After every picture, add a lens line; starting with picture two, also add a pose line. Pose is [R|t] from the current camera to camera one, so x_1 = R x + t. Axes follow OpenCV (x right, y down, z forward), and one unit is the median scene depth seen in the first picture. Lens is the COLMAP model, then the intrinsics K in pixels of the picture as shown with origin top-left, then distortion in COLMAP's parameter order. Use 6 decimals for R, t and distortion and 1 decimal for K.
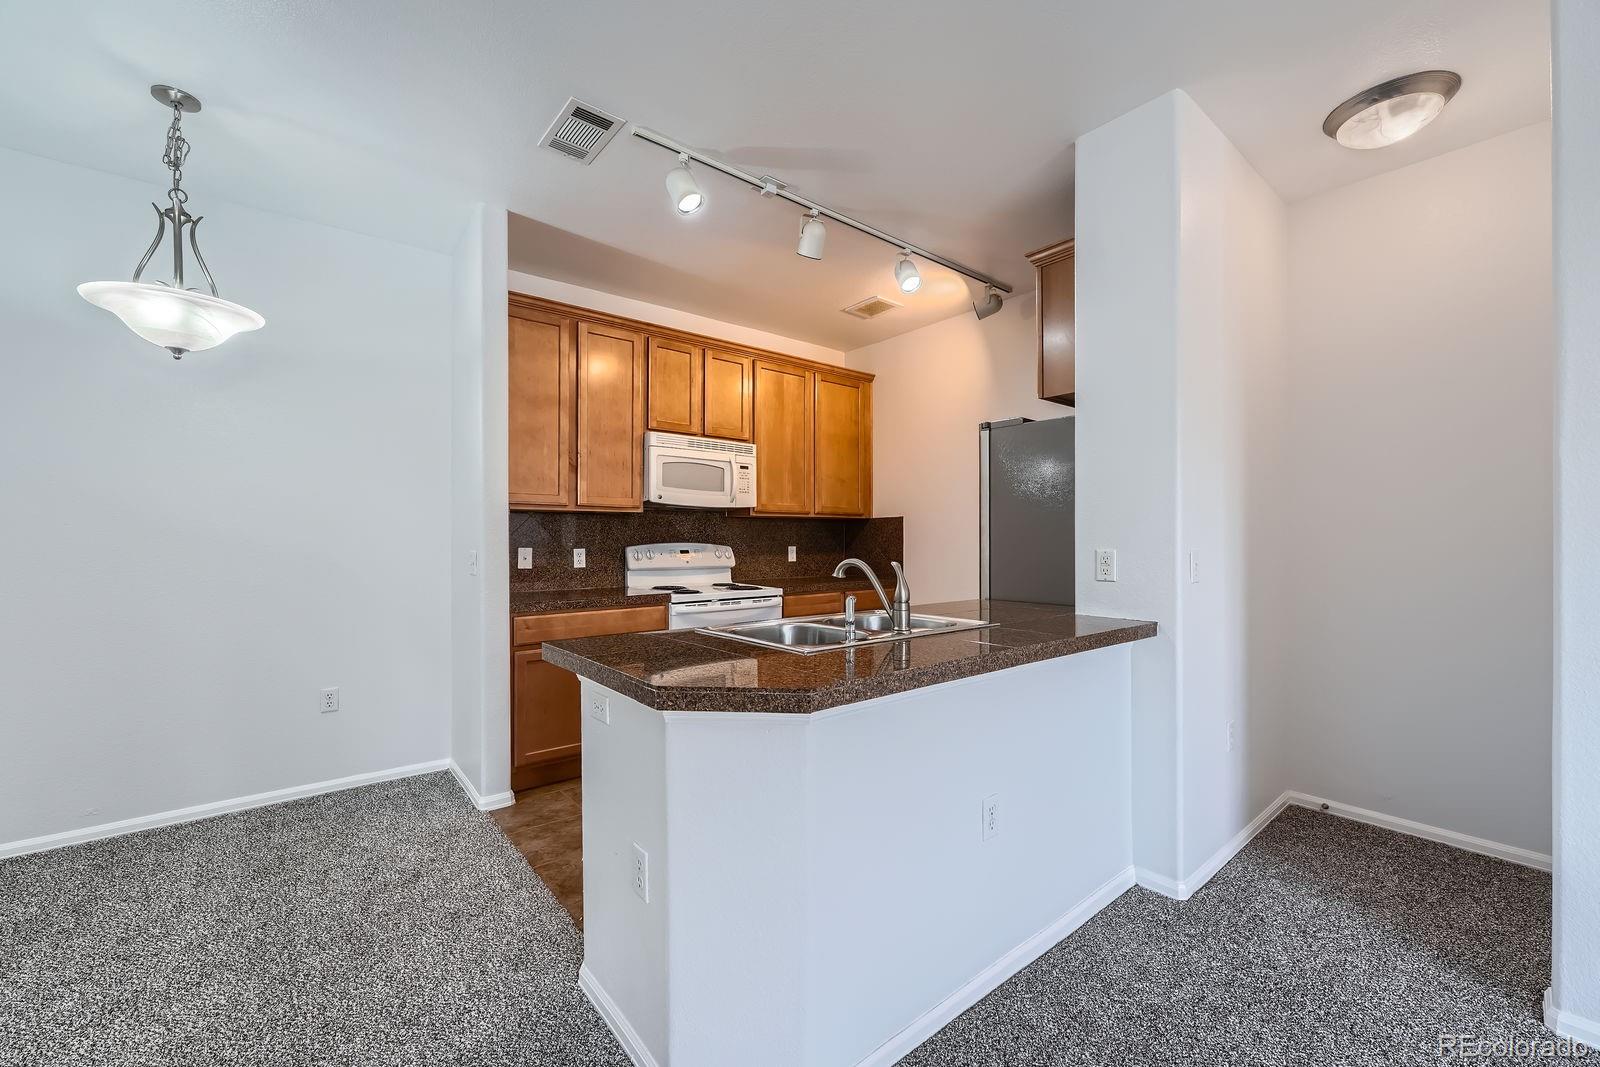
lens RADIAL K [[643.2, 0, 803.5], [0, 643.2, 536.9], [0, 0, 1]] dist [0.001527, 0.000312]
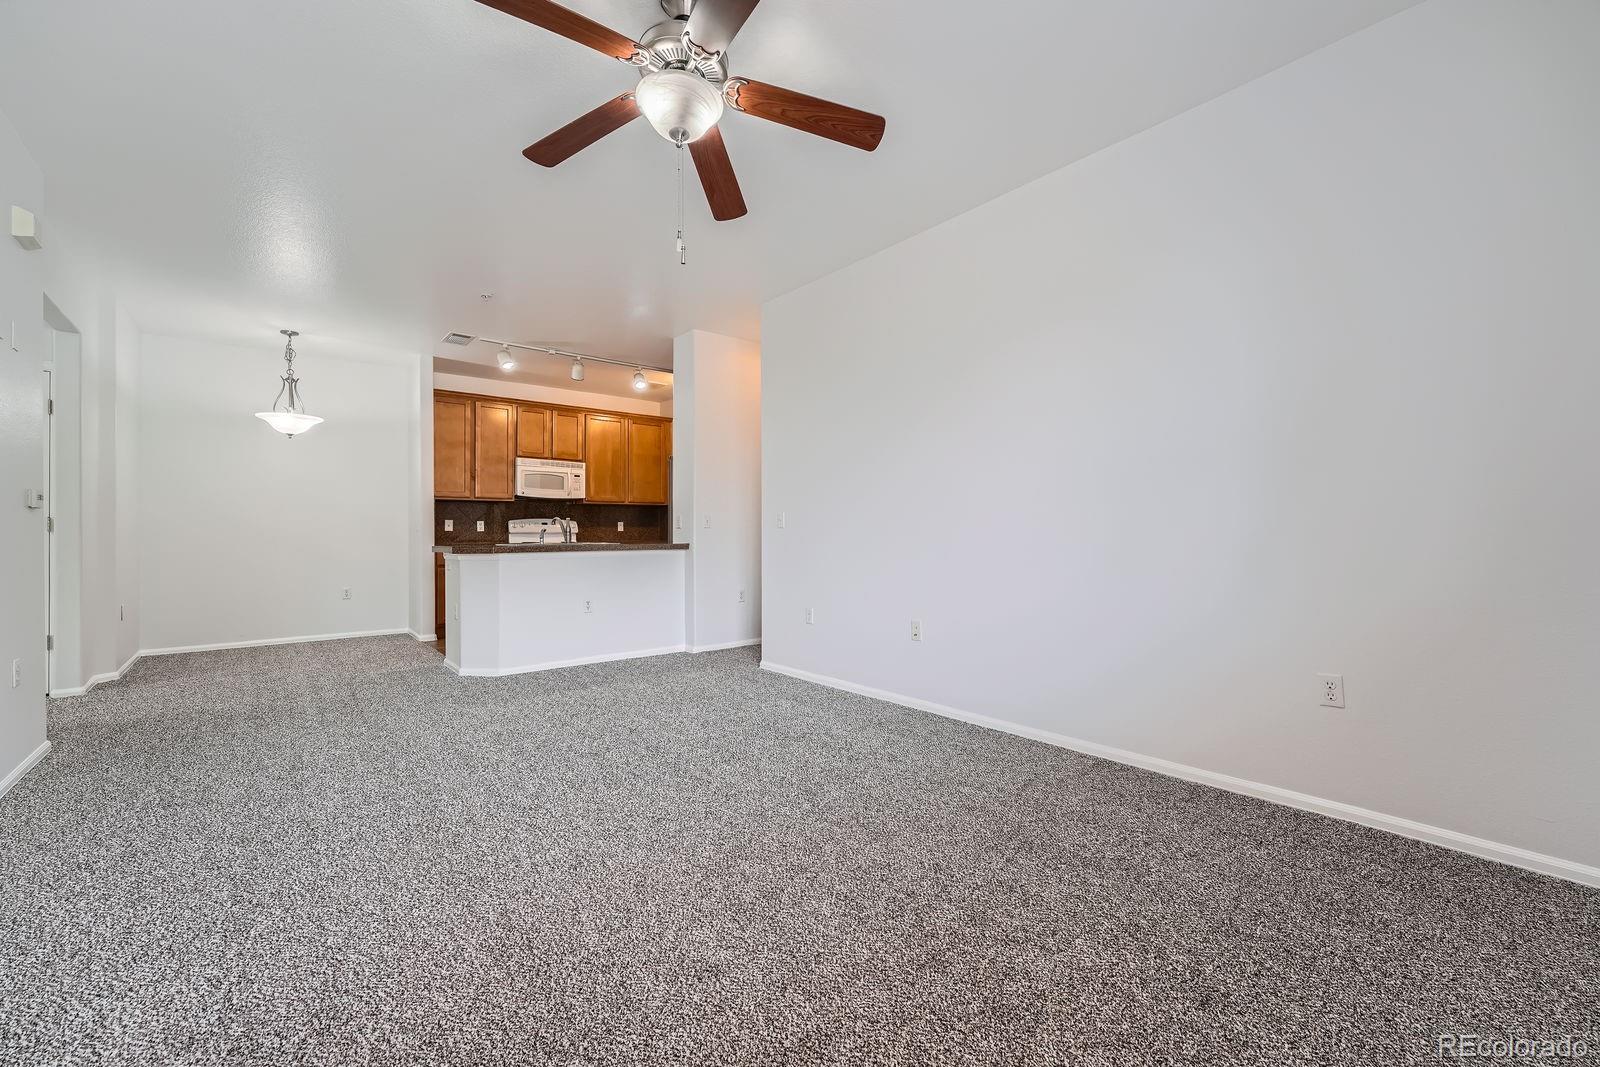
lens RADIAL K [[643.2, 0, 797.3], [0, 643.2, 531.1], [0, 0, 1]] dist [0.001527, 0.000312]
pose [[0.999923, -0.001977, 0.012217, 0.540107], [0.001959, 0.999997, 0.001497, 0.046619], [-0.012220, -0.001473, 0.999924, -0.856588]]
